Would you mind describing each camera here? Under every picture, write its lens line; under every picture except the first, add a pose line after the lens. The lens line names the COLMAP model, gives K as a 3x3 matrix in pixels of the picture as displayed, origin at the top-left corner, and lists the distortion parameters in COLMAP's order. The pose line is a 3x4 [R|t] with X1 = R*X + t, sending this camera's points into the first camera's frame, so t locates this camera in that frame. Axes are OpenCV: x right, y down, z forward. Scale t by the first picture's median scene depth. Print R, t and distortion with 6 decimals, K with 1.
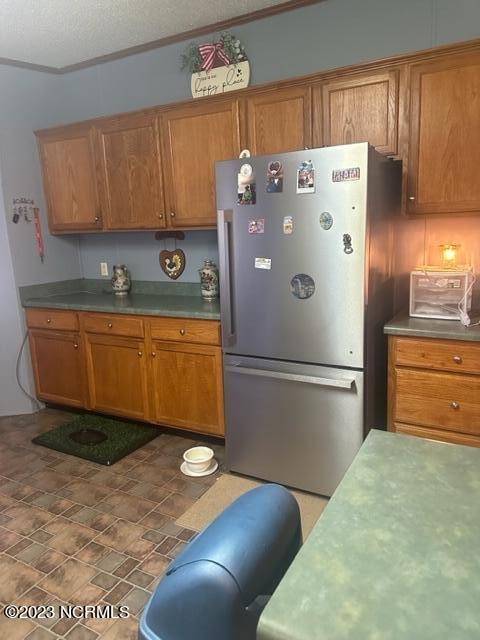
lens RADIAL K [[470.0, 0, 239.4], [0, 470.0, 309.3], [0, 0, 1]] dist [-0.003487, -0.001753]
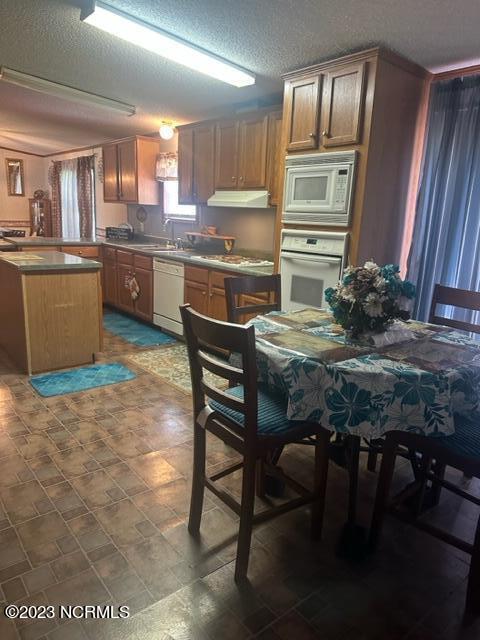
lens RADIAL K [[452.5, 0, 240.0], [0, 452.5, 320.0], [0, 0, 1]] dist [0.115619, -0.182673]
pose [[-0.931893, -0.073336, 0.355242, -0.828642], [0.072457, 0.921976, 0.380407, -0.176774], [-0.355422, 0.380238, -0.853870, 1.240314]]
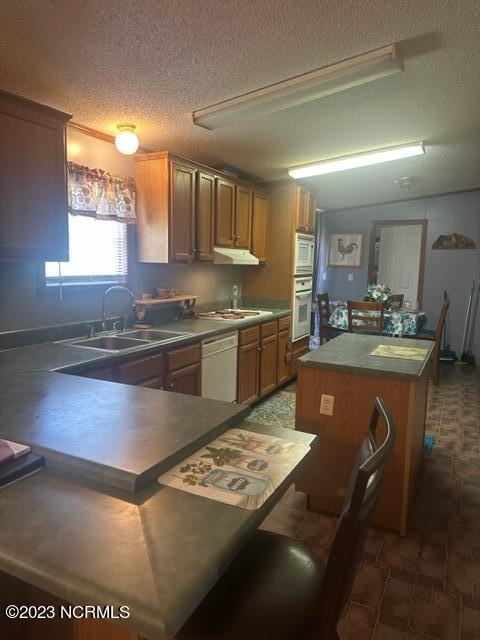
lens RADIAL K [[452.5, 0, 240.0], [0, 452.5, 320.0], [0, 0, 1]] dist [0.115619, -0.182673]
pose [[0.050434, 0.175253, -0.983231, 1.157603], [-0.209931, 0.964349, 0.161119, -0.028877], [0.976415, 0.198284, 0.085427, -0.154572]]
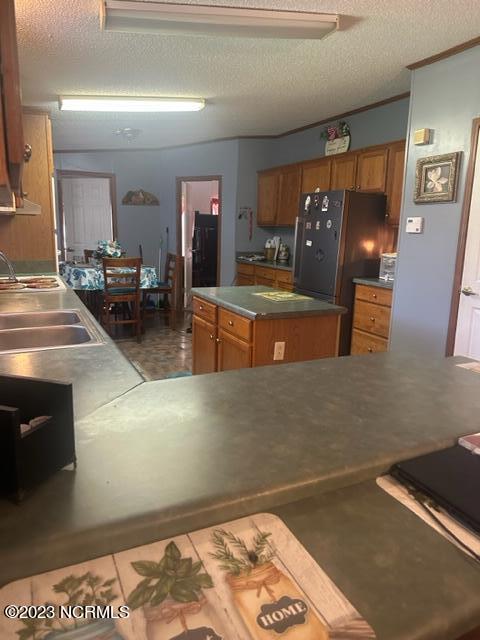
lens RADIAL K [[458.8, 0, 240.0], [0, 458.8, 320.0], [0, 0, 1]] dist [0.045772, -0.053348]
pose [[0.815708, 0.174846, -0.551407, 0.780133], [-0.164552, 0.983981, 0.068587, 0.118535], [0.554566, 0.034789, 0.831412, -0.692530]]
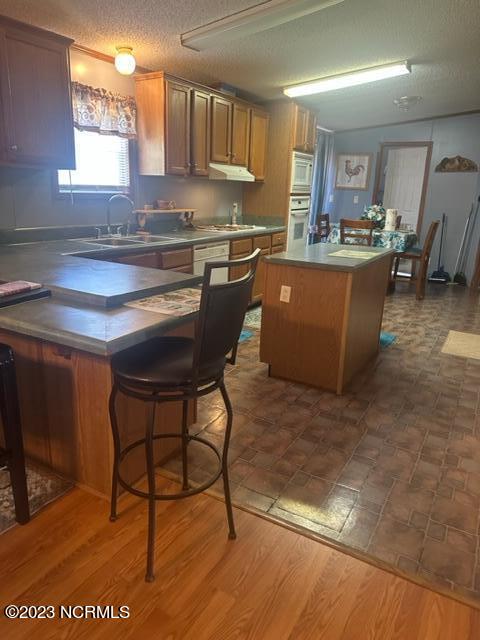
lens RADIAL K [[458.8, 0, 240.0], [0, 458.8, 320.0], [0, 0, 1]] dist [0.045772, -0.053348]
pose [[-0.012215, 0.318169, -0.947955, 1.372972], [-0.219005, 0.924157, 0.313003, -0.023495], [0.975647, 0.211430, 0.058393, -0.041510]]
